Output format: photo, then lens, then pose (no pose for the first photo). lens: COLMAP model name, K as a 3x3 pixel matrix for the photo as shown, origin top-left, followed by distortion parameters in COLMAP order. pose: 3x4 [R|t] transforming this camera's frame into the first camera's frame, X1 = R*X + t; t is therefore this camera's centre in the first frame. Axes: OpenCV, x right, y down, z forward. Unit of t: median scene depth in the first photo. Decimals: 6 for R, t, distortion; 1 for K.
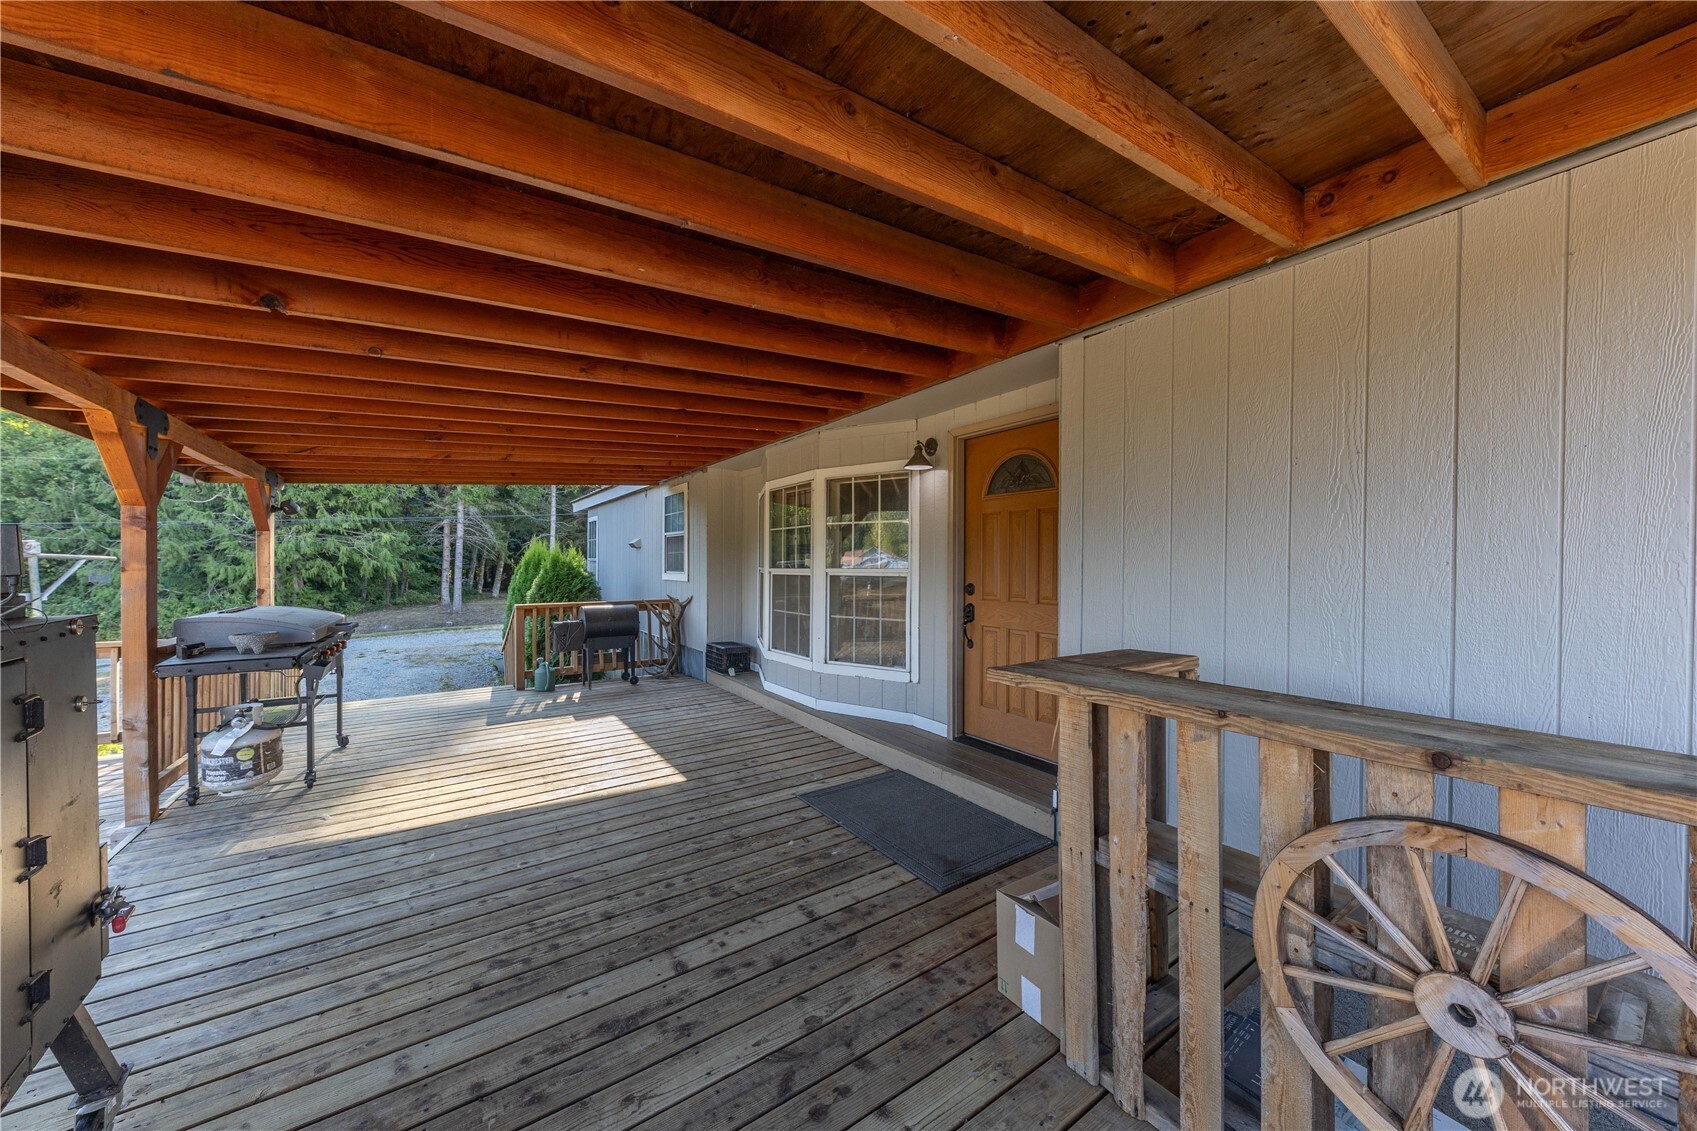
lens RADIAL K [[580.4, 0, 846.7], [0, 580.4, 564.6], [0, 0, 1]] dist [0.008732, -0.001794]
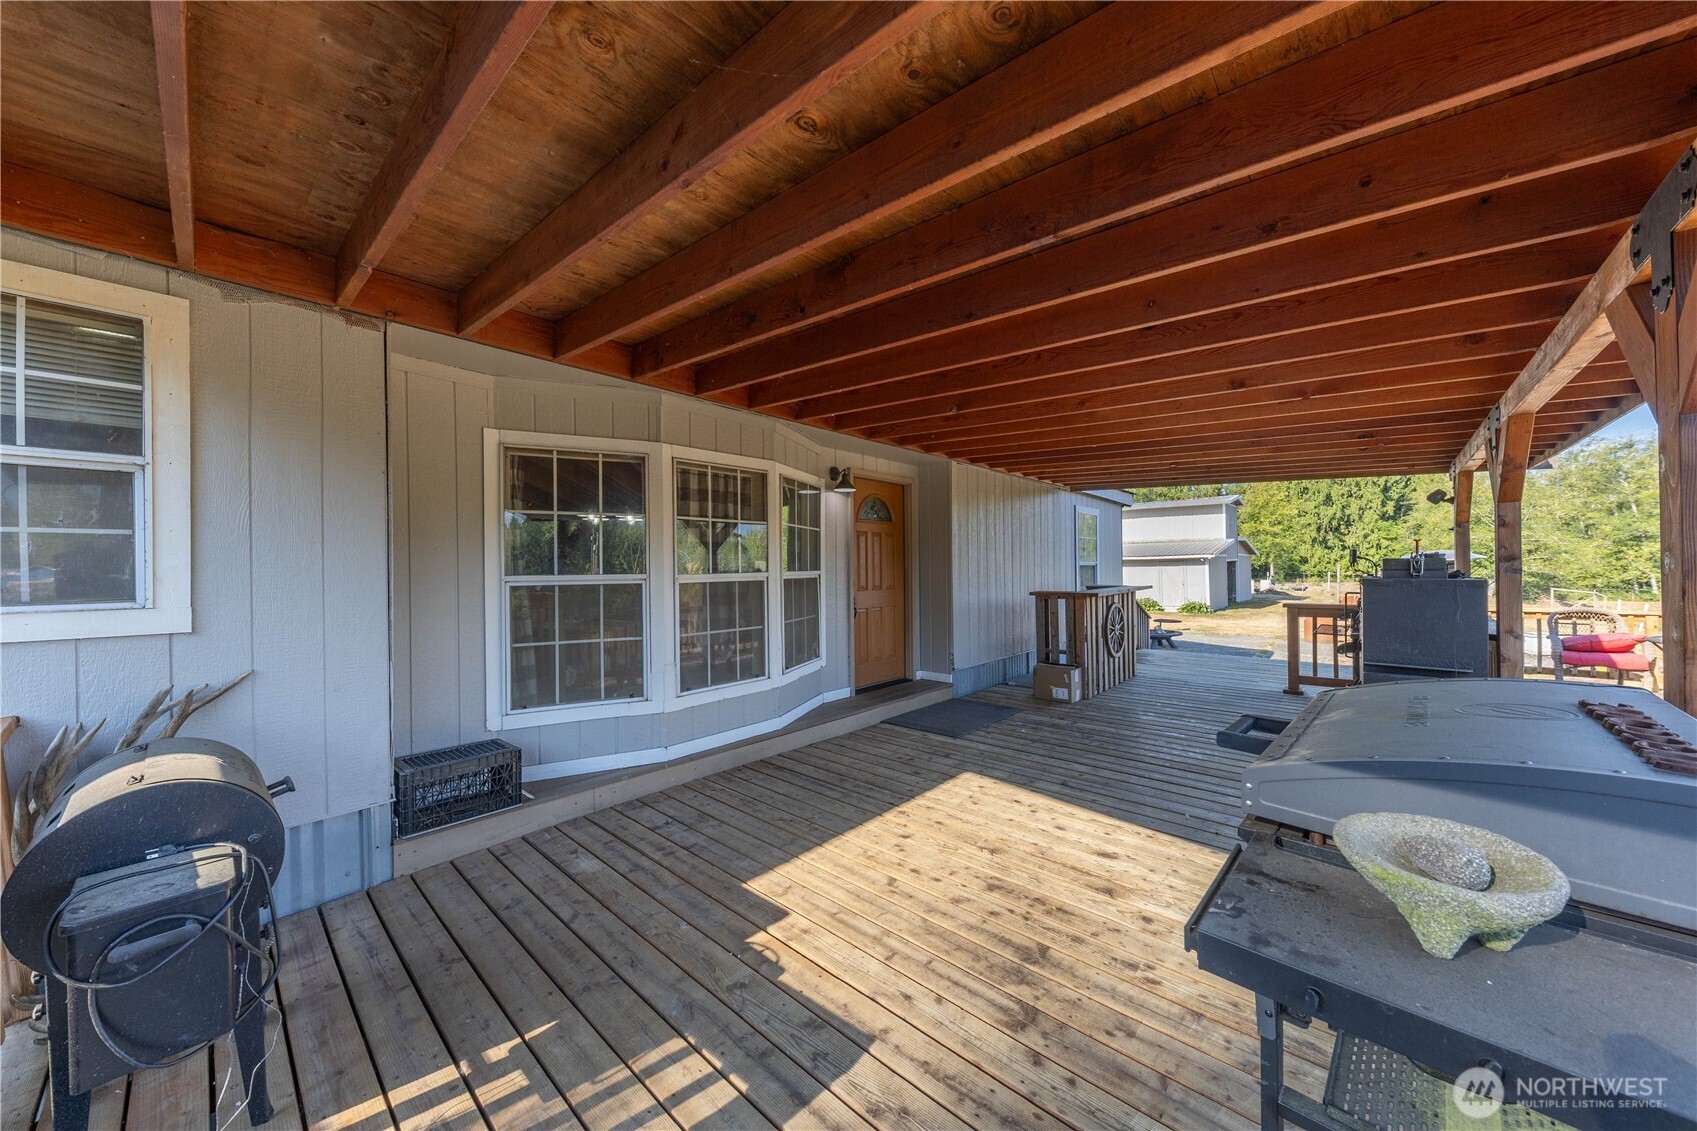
lens RADIAL K [[580.4, 0, 845.3], [0, 580.4, 568.9], [0, 0, 1]] dist [0.008732, -0.001794]
pose [[-0.228758, 0.003528, 0.973477, -1.080893], [0.010717, 0.999942, -0.001105, 0.005596], [-0.973424, 0.010180, -0.228782, 1.259975]]
